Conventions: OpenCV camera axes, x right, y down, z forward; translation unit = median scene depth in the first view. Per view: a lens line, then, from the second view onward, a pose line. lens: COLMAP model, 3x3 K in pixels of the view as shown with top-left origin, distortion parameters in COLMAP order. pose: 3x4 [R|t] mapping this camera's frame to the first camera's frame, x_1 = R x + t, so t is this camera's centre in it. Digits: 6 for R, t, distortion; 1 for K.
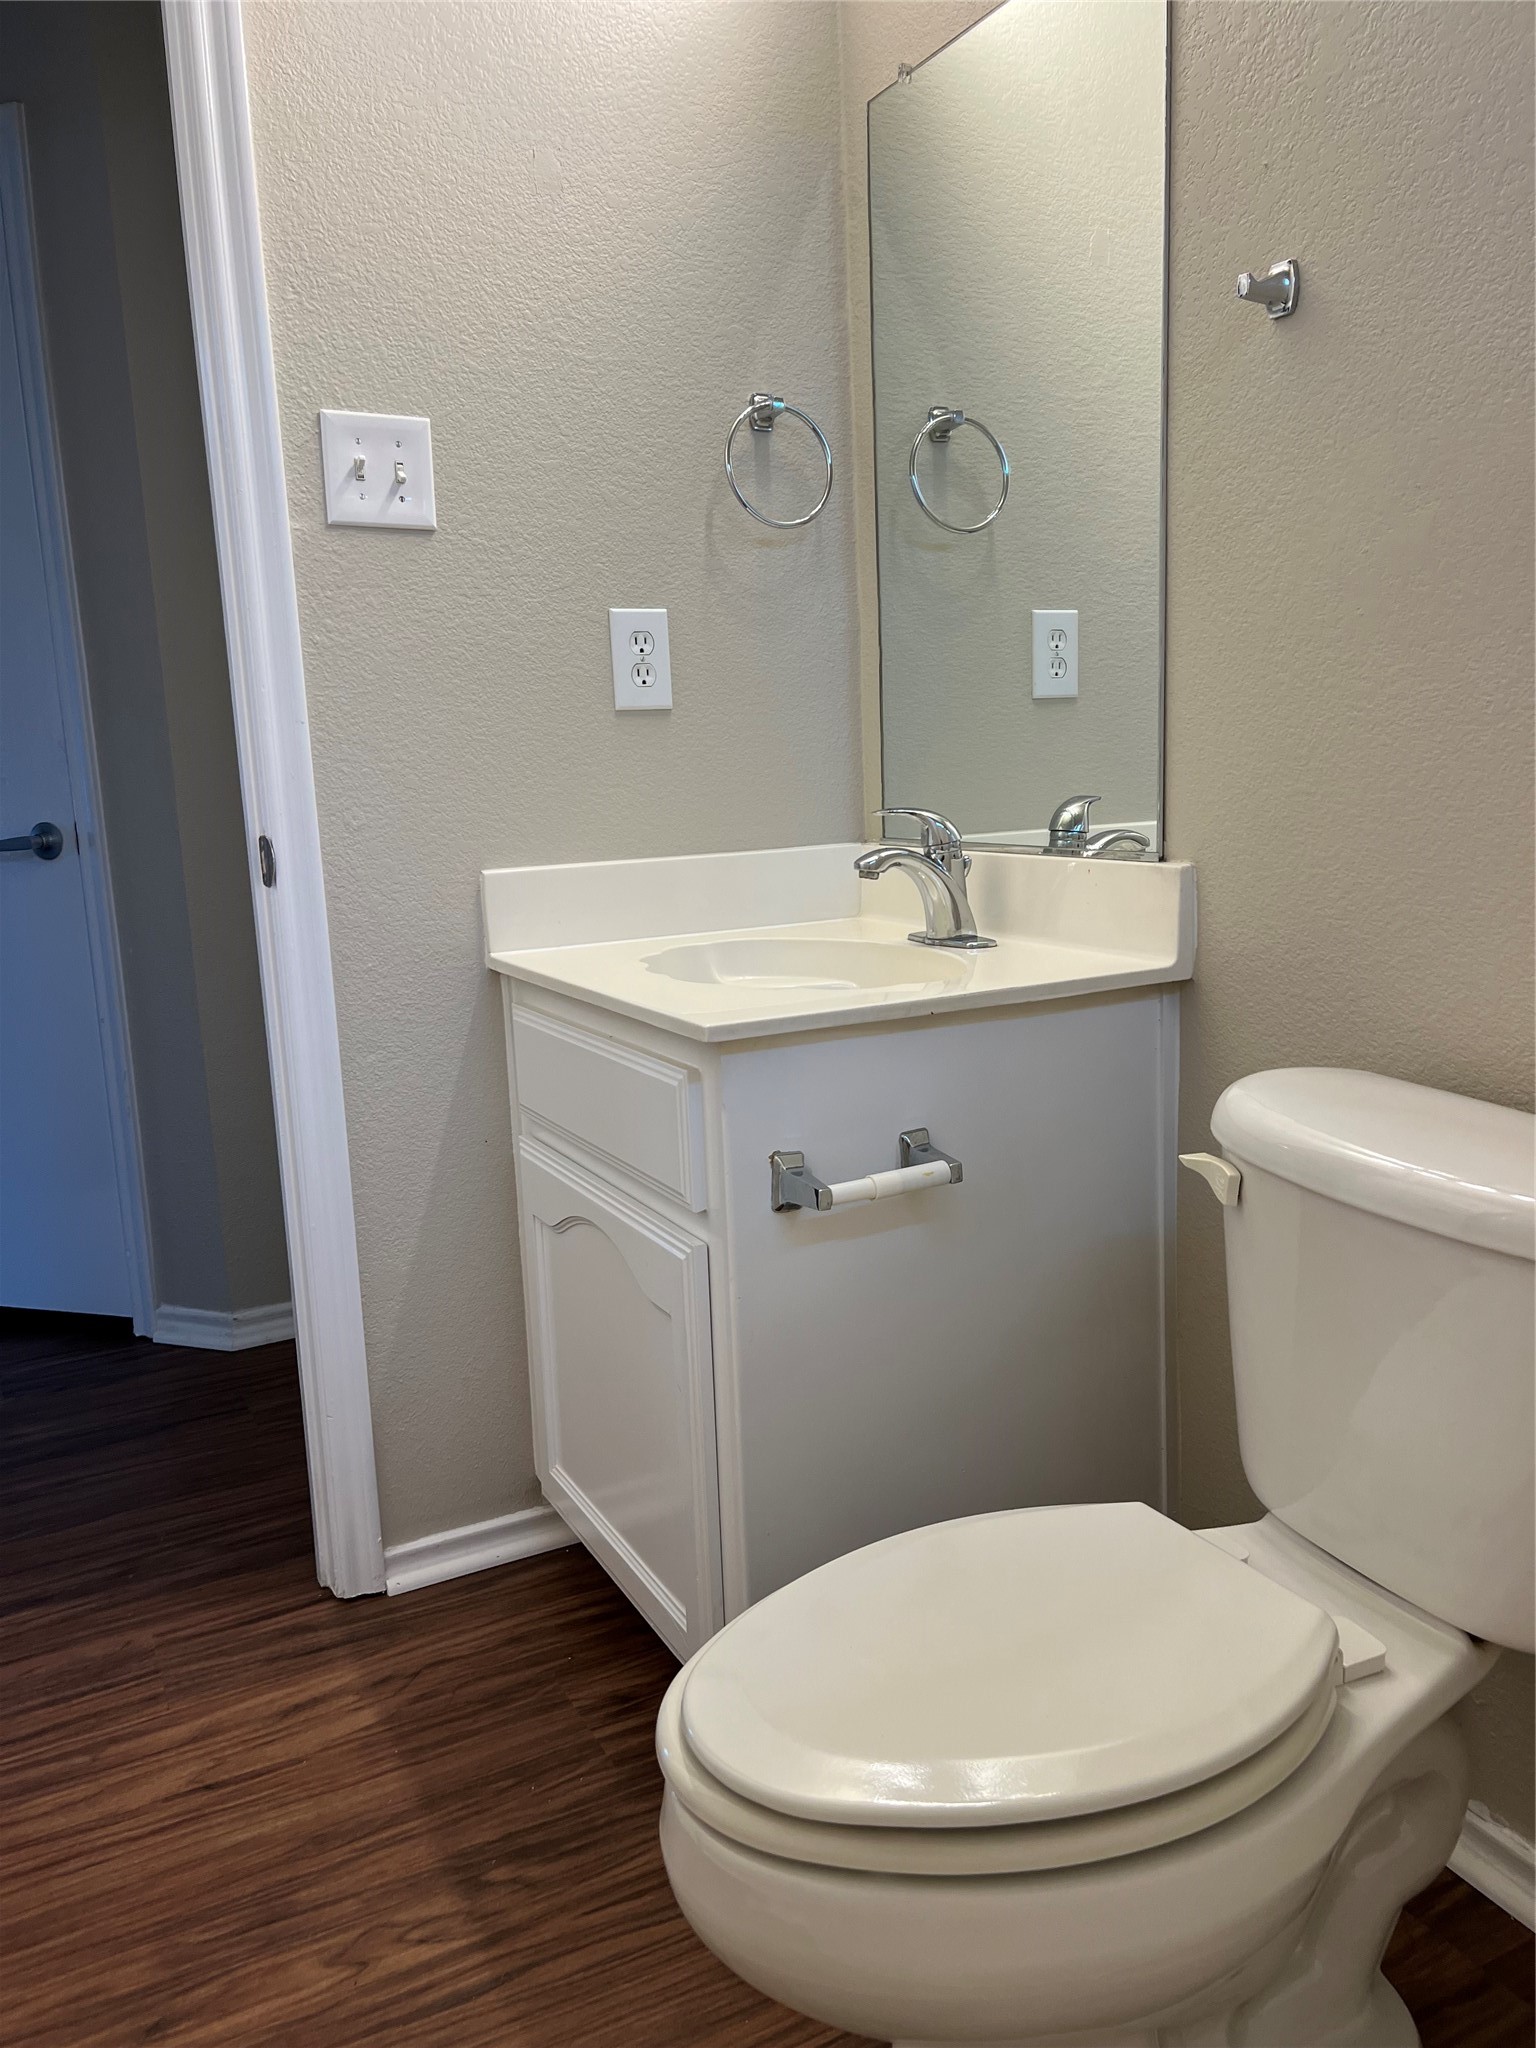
lens RADIAL K [[1568.8, 0, 781.5], [0, 1568.8, 1023.5], [0, 0, 1]] dist [0.058281, -0.076018]
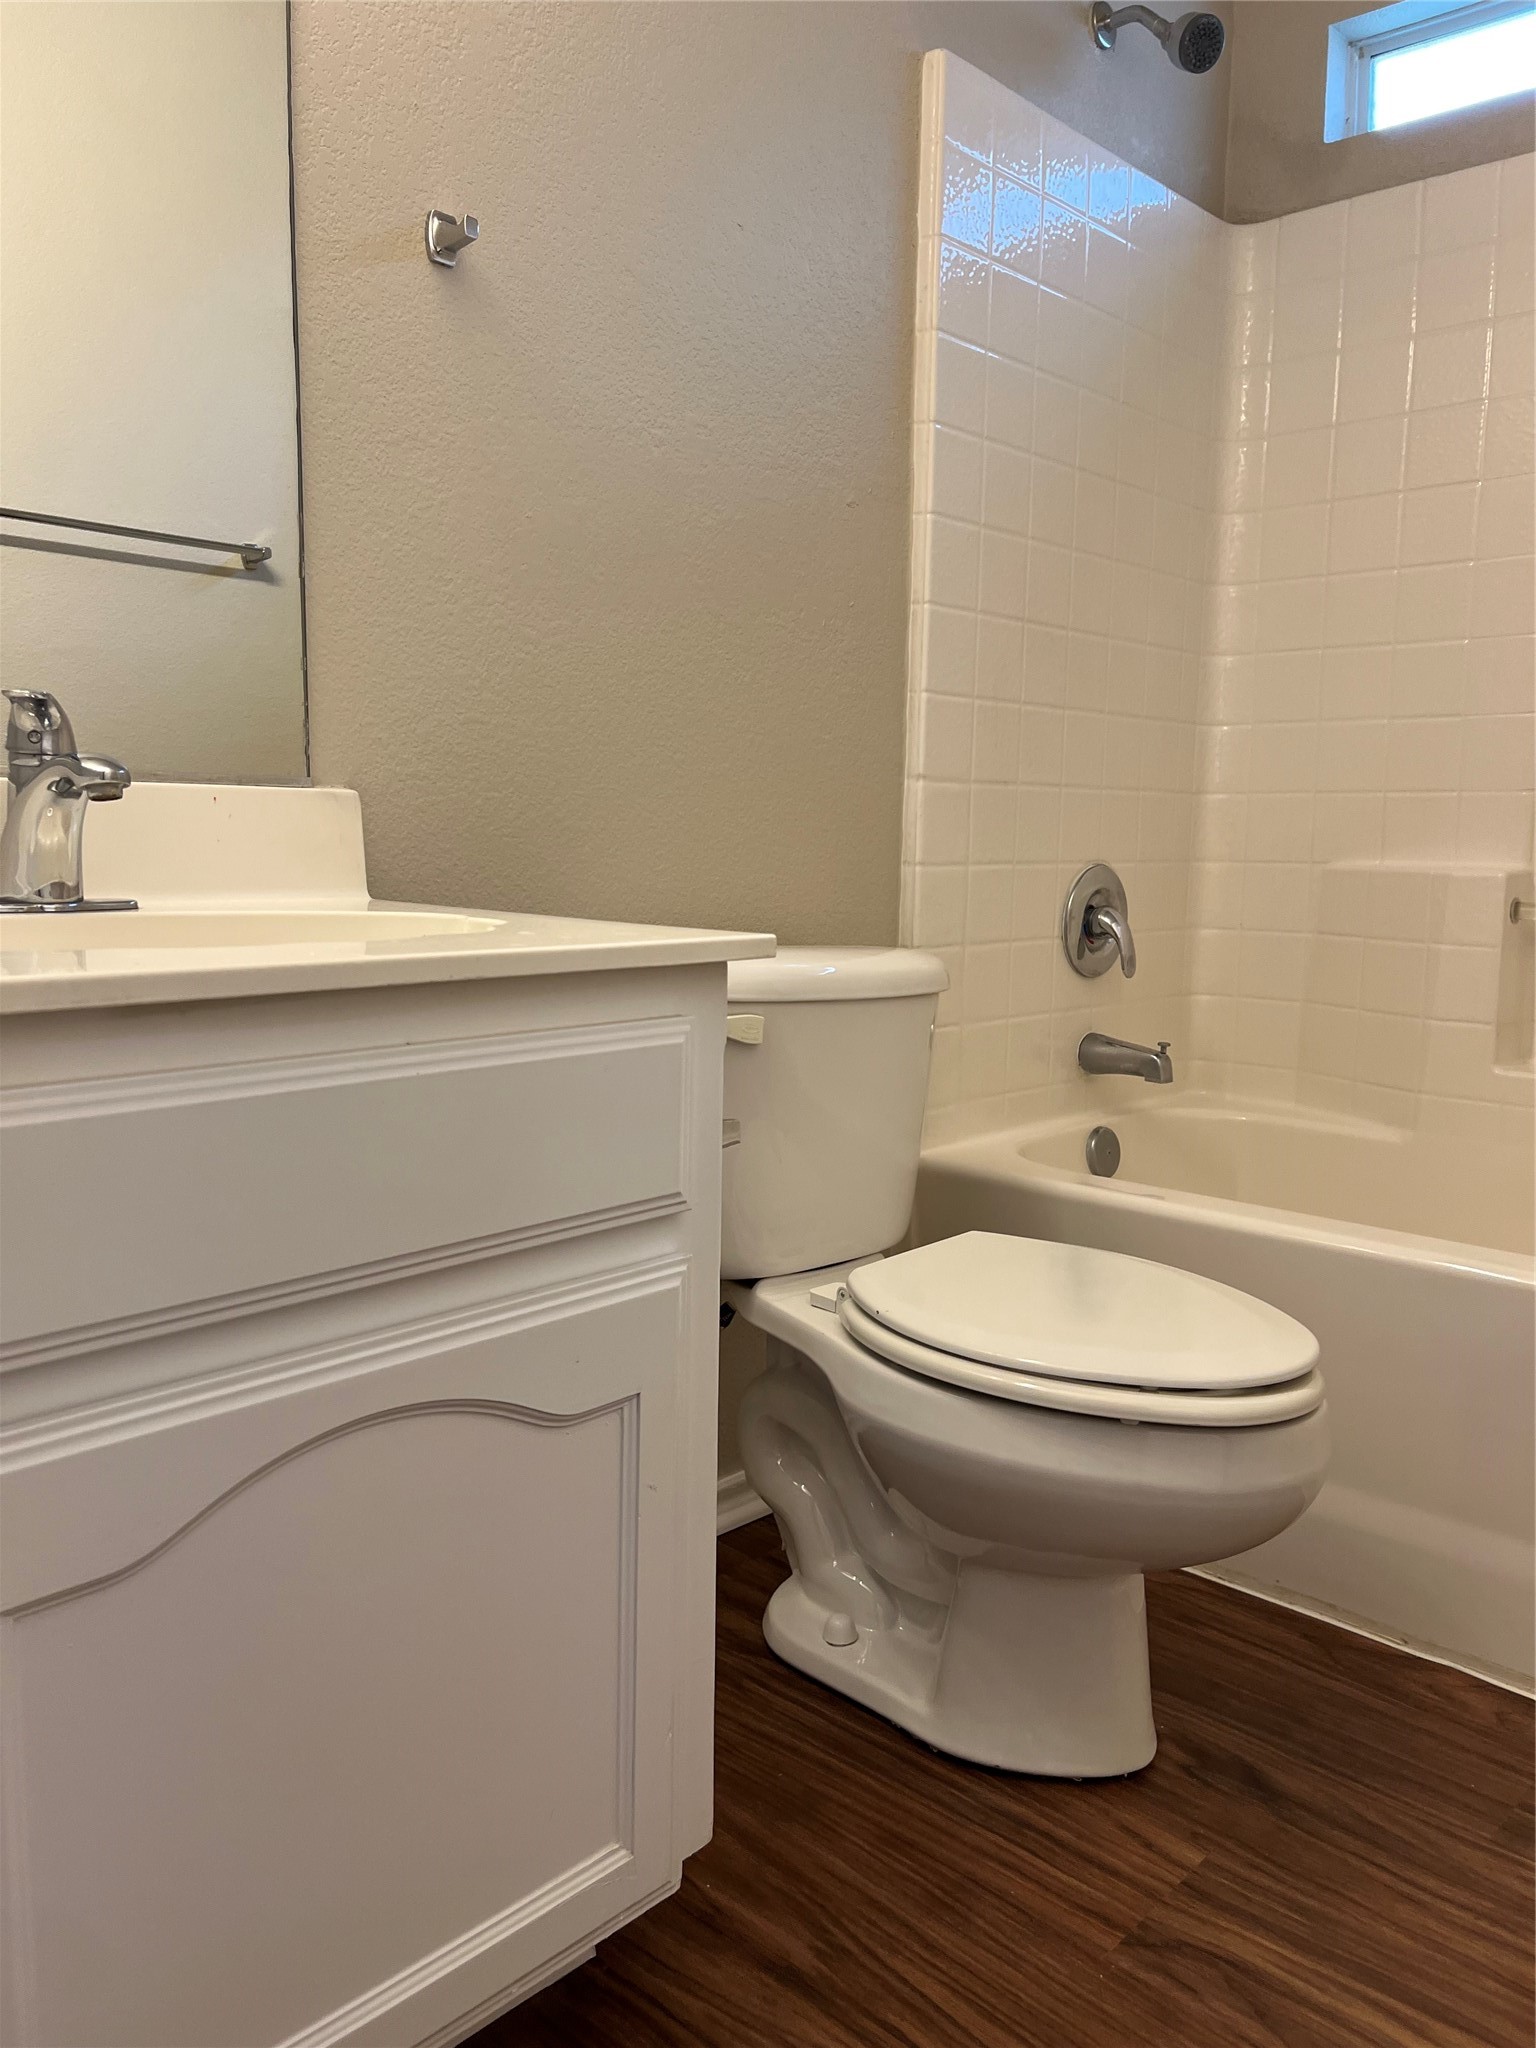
lens RADIAL K [[1568.8, 0, 763.7], [0, 1568.8, 1030.8], [0, 0, 1]] dist [0.058281, -0.076018]
pose [[-0.332598, -0.089392, 0.938823, -0.803013], [0.155978, 0.976573, 0.148245, -0.072333], [-0.930080, 0.195742, -0.310863, 1.256593]]
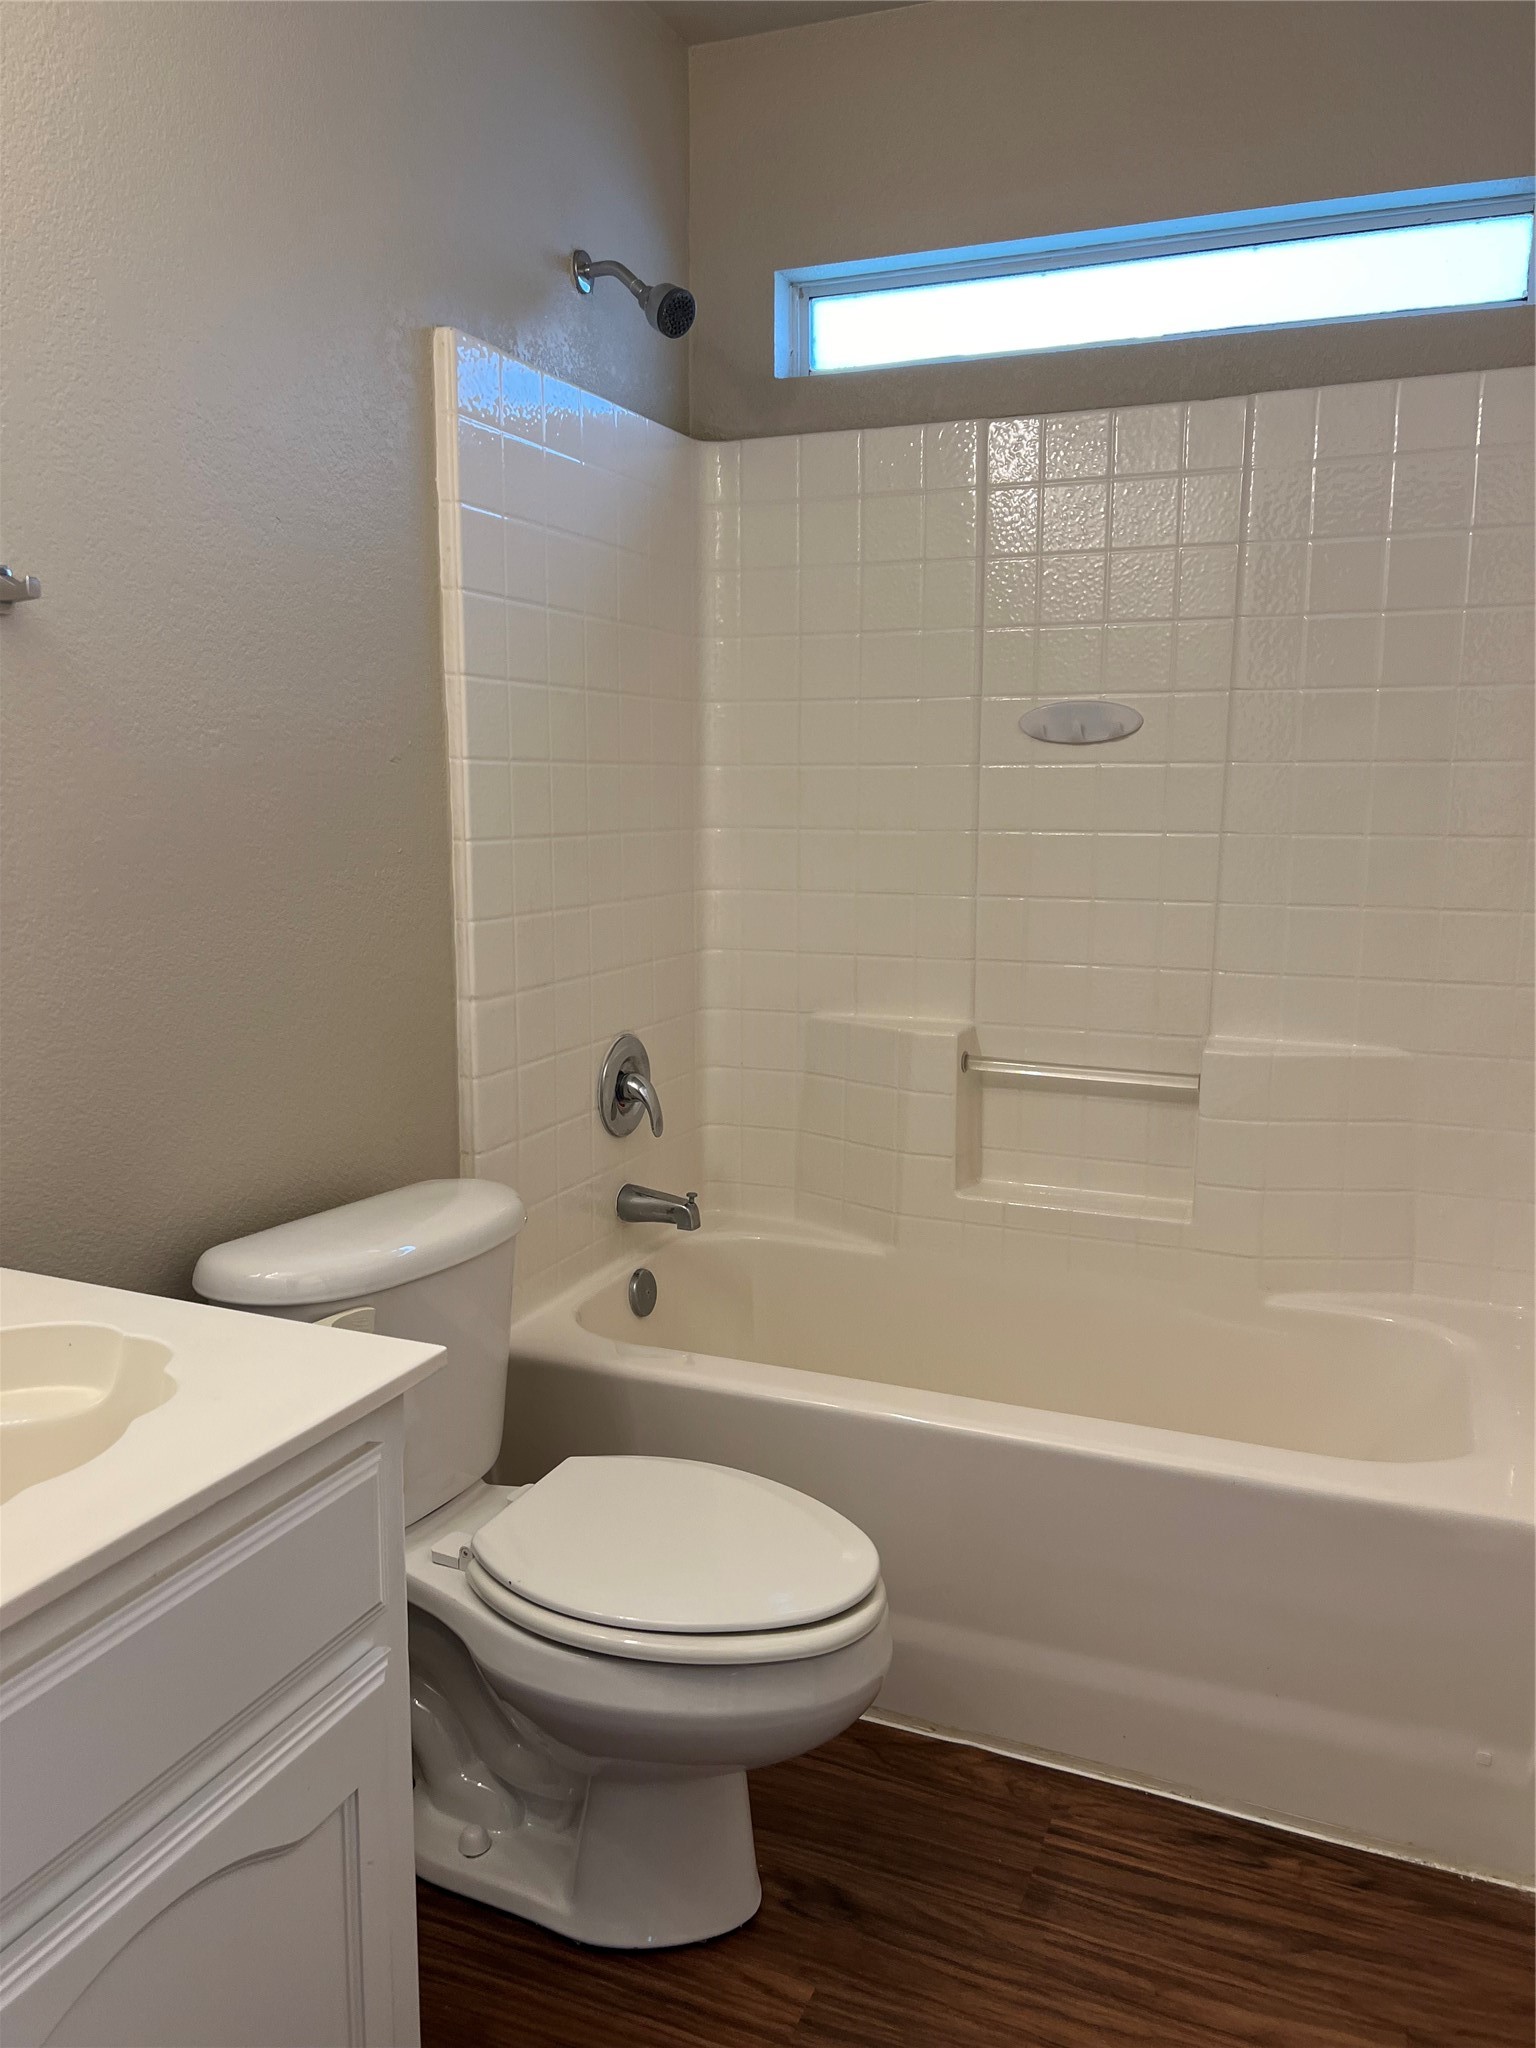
lens RADIAL K [[1568.8, 0, 757.1], [0, 1568.8, 1028.6], [0, 0, 1]] dist [0.058281, -0.076018]
pose [[-0.637137, -0.090173, 0.765458, -0.837576], [0.150860, 0.959333, 0.238582, -0.362247], [-0.755843, 0.267487, -0.597623, 1.347383]]
